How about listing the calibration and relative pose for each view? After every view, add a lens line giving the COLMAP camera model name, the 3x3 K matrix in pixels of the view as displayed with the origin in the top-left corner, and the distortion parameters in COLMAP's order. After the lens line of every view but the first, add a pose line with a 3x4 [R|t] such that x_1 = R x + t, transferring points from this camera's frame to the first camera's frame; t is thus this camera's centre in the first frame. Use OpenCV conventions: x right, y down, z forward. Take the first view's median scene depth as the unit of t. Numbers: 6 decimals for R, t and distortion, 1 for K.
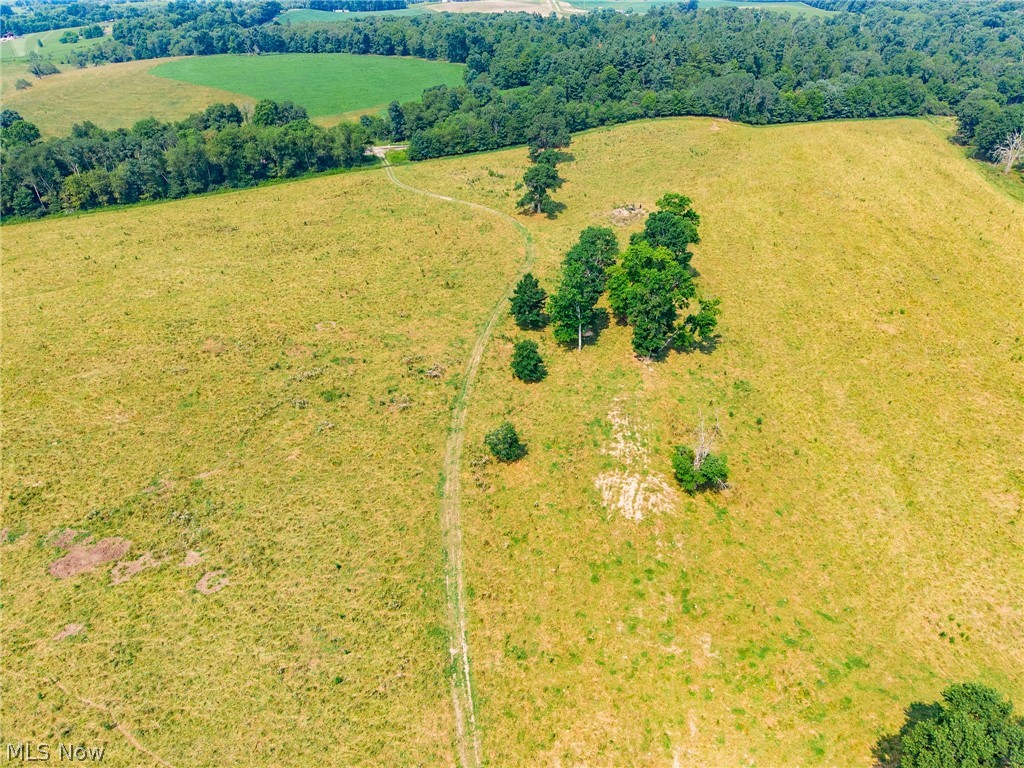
lens RADIAL K [[682.3, 0, 512.7], [0, 682.3, 387.7], [0, 0, 1]] dist [0.021582, -0.019494]
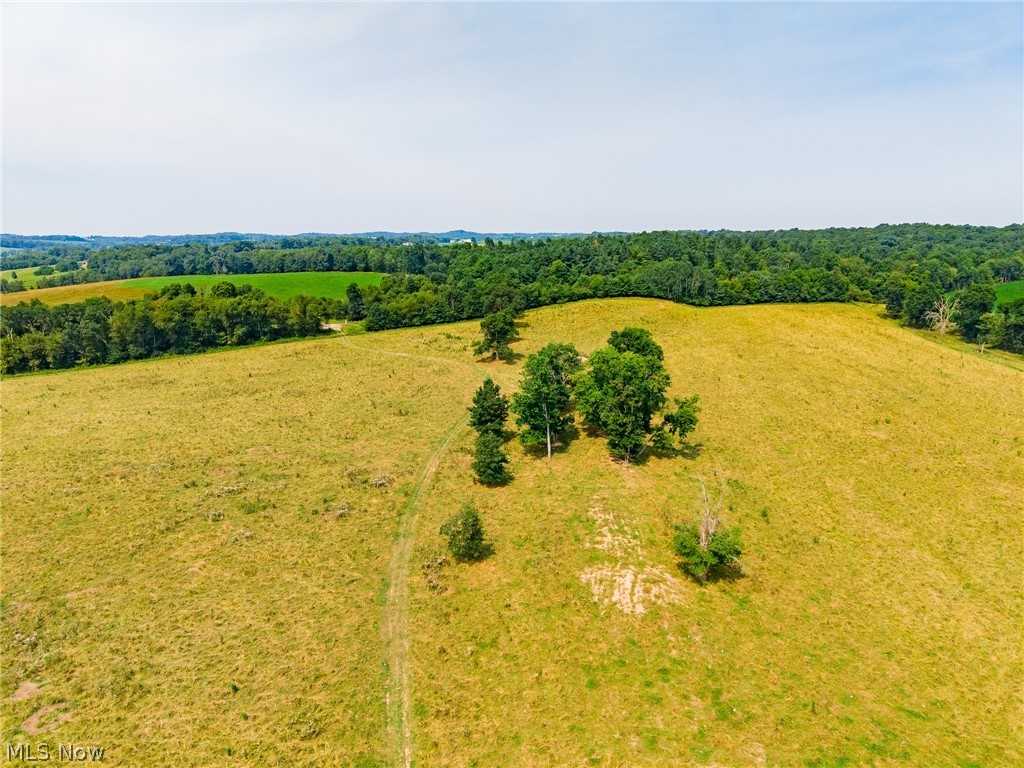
lens RADIAL K [[682.3, 0, 512.7], [0, 682.3, 387.7], [0, 0, 1]] dist [0.021582, -0.019494]
pose [[0.997778, -0.021923, 0.062920, -0.002084], [0.041058, 0.946027, -0.321478, 0.139251], [-0.052477, 0.323347, 0.944824, 0.138862]]
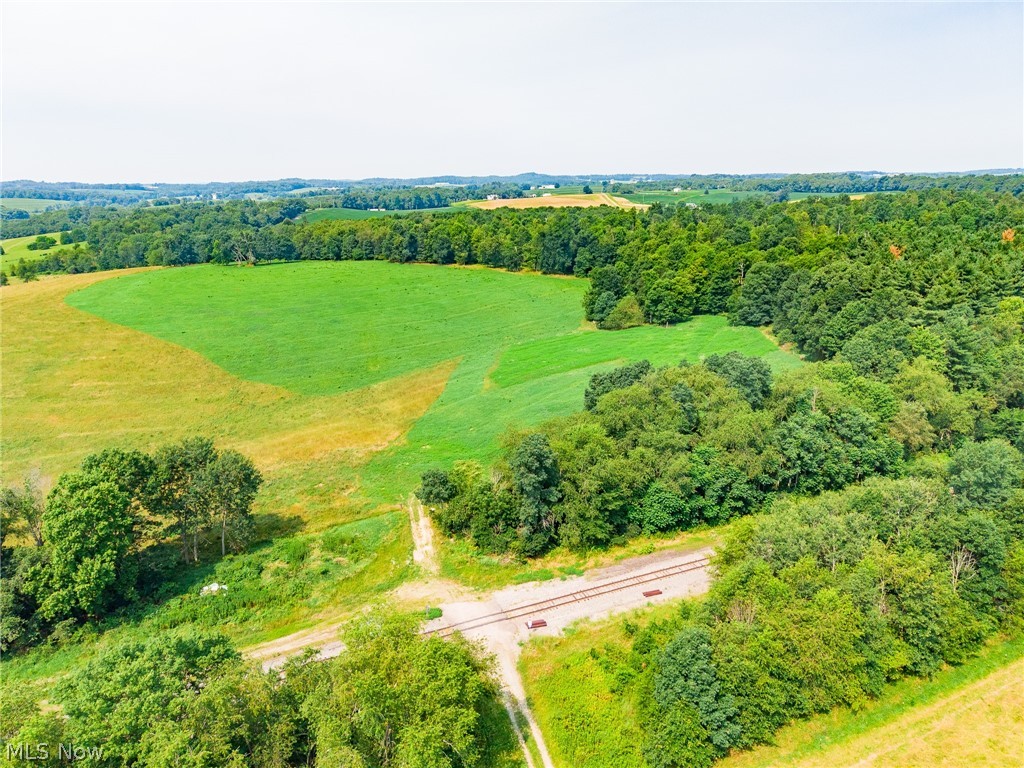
lens RADIAL K [[682.3, 0, 512.7], [0, 682.3, 387.7], [0, 0, 1]] dist [0.021582, -0.019494]
pose [[0.999571, -0.007898, -0.028208, -0.350870], [0.000689, 0.969039, -0.246906, -0.736862], [0.029284, 0.246780, 0.968629, 1.403968]]
